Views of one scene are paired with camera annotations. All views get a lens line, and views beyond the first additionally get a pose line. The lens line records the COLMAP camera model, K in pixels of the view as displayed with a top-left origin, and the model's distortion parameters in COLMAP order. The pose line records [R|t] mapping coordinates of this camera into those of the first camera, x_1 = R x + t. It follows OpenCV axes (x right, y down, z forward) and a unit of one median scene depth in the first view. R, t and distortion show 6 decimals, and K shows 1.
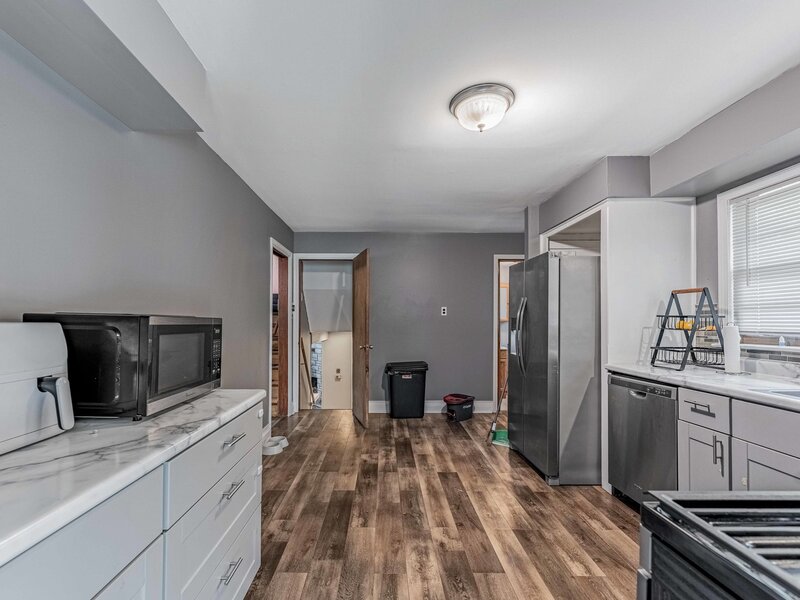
lens RADIAL K [[371.8, 0, 383.2], [0, 371.8, 317.2], [0, 0, 1]] dist [0.005126, -0.001213]
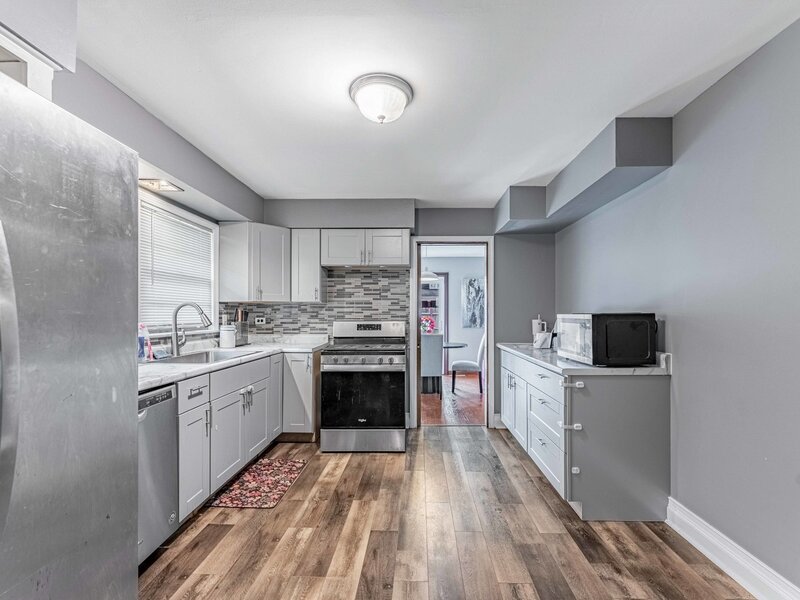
lens RADIAL K [[371.8, 0, 407.5], [0, 371.8, 314.8], [0, 0, 1]] dist [0.005126, -0.001213]
pose [[-0.999411, -0.004908, 0.033973, 0.147832], [-0.005283, 0.999926, -0.010946, 0.016155], [-0.033917, -0.011119, -0.999363, 1.829288]]
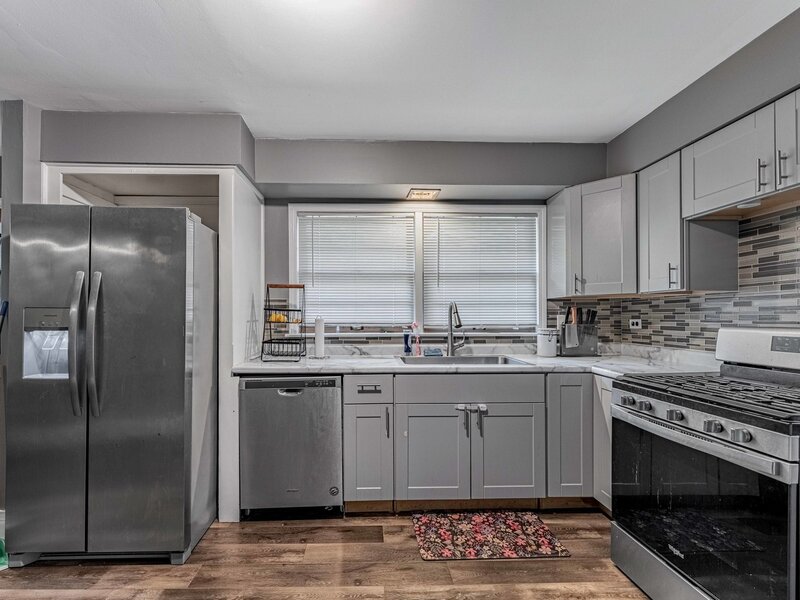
lens RADIAL K [[371.8, 0, 371.7], [0, 371.8, 315.1], [0, 0, 1]] dist [0.005126, -0.001213]
pose [[-0.019983, -0.000328, 0.999800, -0.281692], [-0.011735, 0.999931, 0.000093, 0.010031], [-0.999731, -0.011731, -0.019985, 0.880713]]
